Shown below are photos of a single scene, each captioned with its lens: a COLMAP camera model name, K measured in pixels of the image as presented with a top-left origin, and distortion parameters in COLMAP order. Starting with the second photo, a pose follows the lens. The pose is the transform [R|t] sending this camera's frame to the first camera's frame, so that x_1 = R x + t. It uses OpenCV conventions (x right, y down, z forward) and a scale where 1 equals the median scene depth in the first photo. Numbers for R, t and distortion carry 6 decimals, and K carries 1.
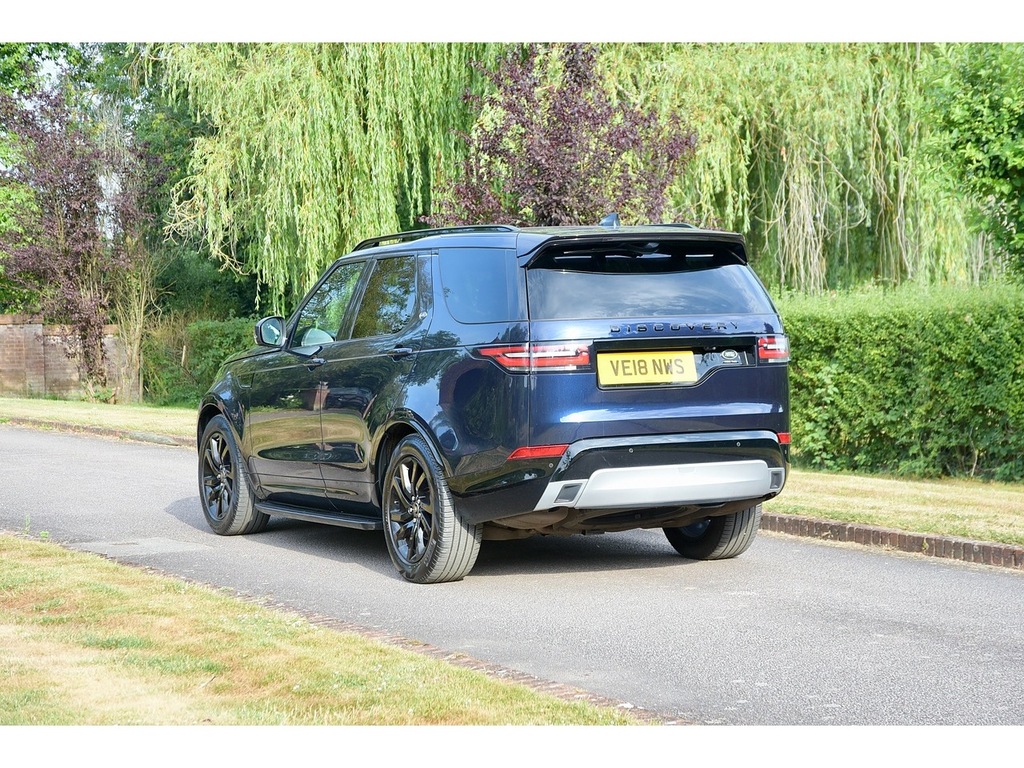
lens RADIAL K [[1989.5, 0, 505.3], [0, 1989.5, 378.5], [0, 0, 1]] dist [0.532884, 0.000000]
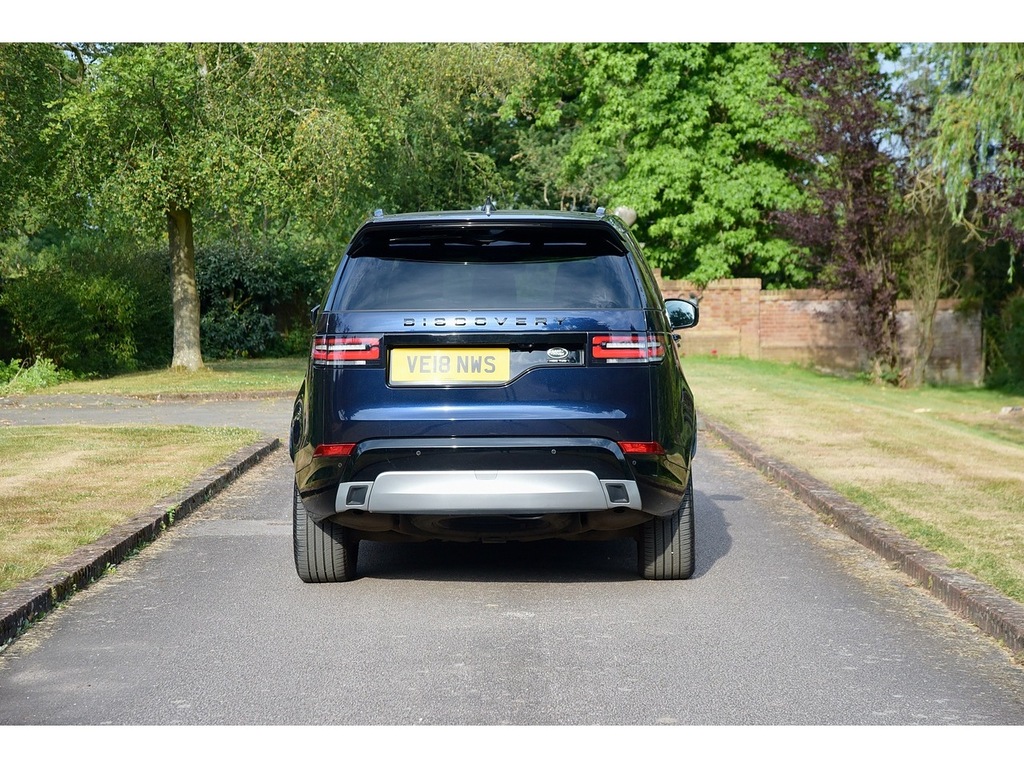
lens RADIAL K [[2124.0, 0, 505.9], [0, 2124.0, 389.0], [0, 0, 1]] dist [0.650355, 0.000000]
pose [[0.882488, 0.032621, -0.469202, 0.228816], [-0.025037, 0.999436, 0.022394, -0.006972], [0.469668, -0.008015, 0.882807, 0.057426]]
